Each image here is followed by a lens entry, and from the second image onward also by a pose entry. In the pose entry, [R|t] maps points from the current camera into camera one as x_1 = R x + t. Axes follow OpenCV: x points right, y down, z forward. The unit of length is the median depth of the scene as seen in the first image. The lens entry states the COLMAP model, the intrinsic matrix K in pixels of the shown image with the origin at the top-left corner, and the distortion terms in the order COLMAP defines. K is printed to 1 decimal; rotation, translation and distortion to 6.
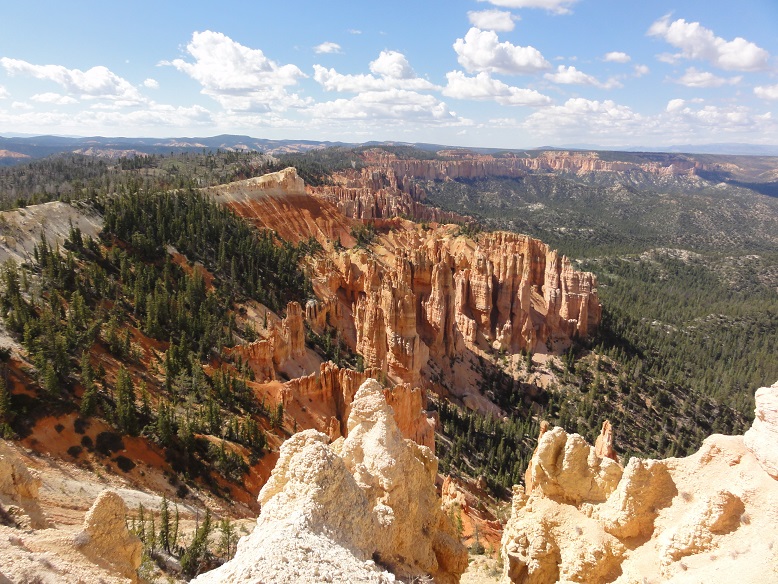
lens RADIAL K [[548.3, 0, 388.6], [0, 548.3, 290.8], [0, 0, 1]] dist [-0.002803, 0.001737]
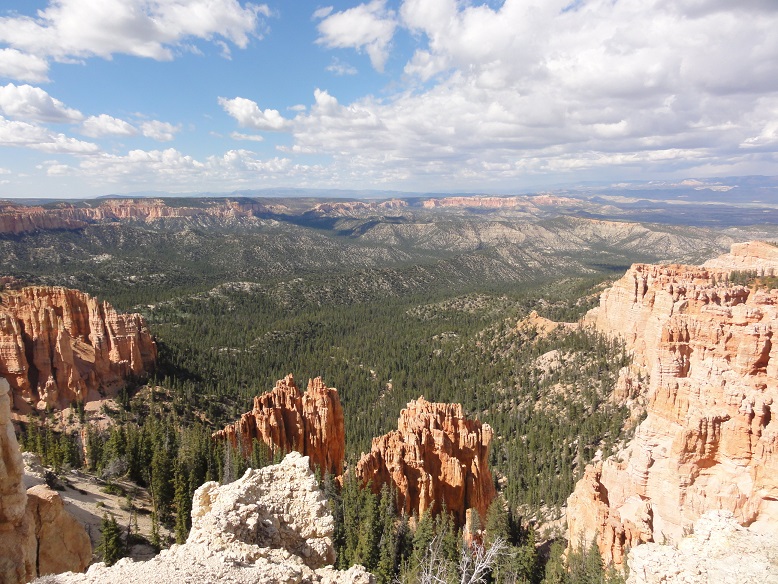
lens RADIAL K [[548.3, 0, 388.9], [0, 548.3, 294.6], [0, 0, 1]] dist [-0.002803, 0.001737]
pose [[0.745106, -0.146697, 0.650613, 0.053072], [0.194697, 0.980862, -0.001814, 0.028059], [-0.637895, 0.128024, 0.759407, -0.109750]]
